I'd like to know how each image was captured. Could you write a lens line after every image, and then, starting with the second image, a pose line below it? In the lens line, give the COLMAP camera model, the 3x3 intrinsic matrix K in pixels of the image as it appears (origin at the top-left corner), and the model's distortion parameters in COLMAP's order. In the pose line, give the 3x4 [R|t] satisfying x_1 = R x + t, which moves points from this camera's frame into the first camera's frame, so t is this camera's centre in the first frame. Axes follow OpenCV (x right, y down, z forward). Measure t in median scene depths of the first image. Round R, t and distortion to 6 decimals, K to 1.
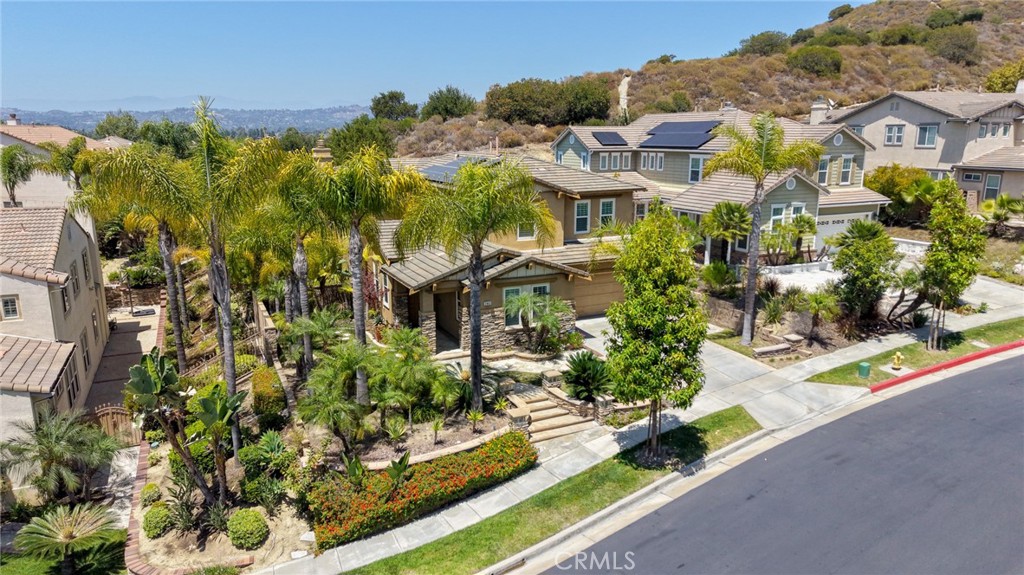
lens RADIAL K [[687.0, 0, 516.5], [0, 687.0, 288.0], [0, 0, 1]] dist [0.023371, -0.001507]
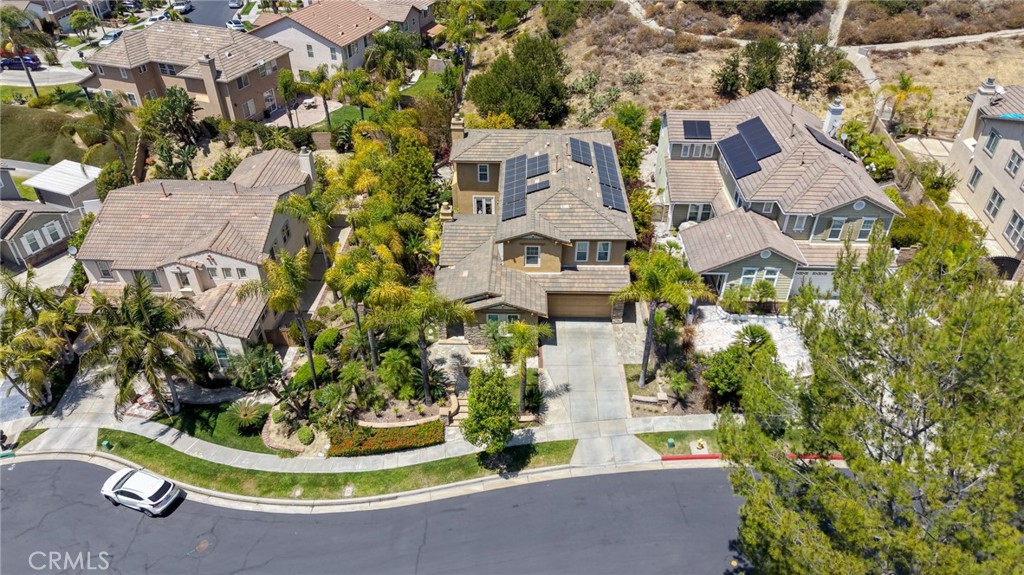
lens RADIAL K [[687.0, 0, 516.5], [0, 687.0, 288.0], [0, 0, 1]] dist [0.023371, -0.001507]
pose [[0.894137, 0.265978, -0.360243, 0.587064], [-0.105002, 0.906589, 0.408743, -0.696722], [0.435309, -0.327646, 0.838543, -0.278114]]
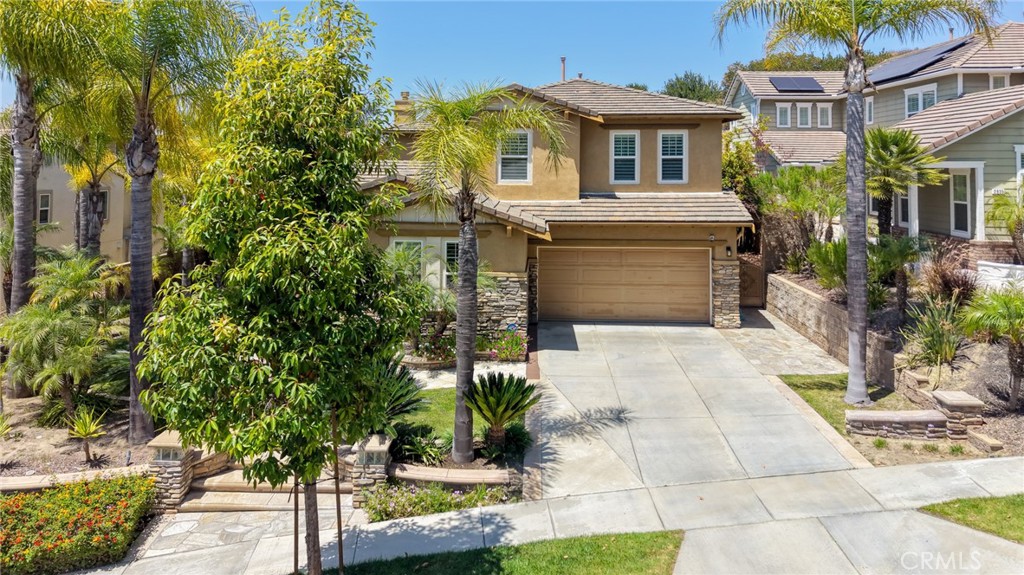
lens RADIAL K [[720.5, 0, 515.8], [0, 720.5, 143.5], [0, 0, 1]] dist [0.019072, -0.002377]
pose [[0.887034, -0.009150, -0.461614, 0.368283], [-0.106865, 0.968585, -0.224549, 0.049478], [0.449167, 0.248513, 0.858190, 0.467105]]
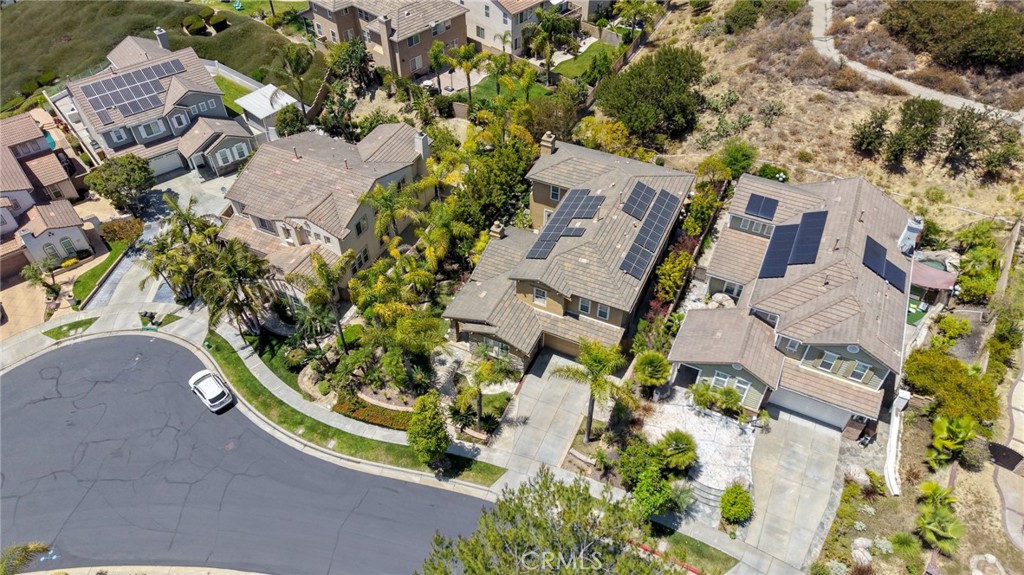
lens RADIAL K [[687.0, 0, 516.5], [0, 687.0, 288.0], [0, 0, 1]] dist [0.023371, -0.001507]
pose [[0.632473, 0.548899, -0.546524, 0.957101], [-0.171828, 0.787417, 0.591988, -1.190809], [0.755284, -0.280508, 0.592336, 0.005197]]
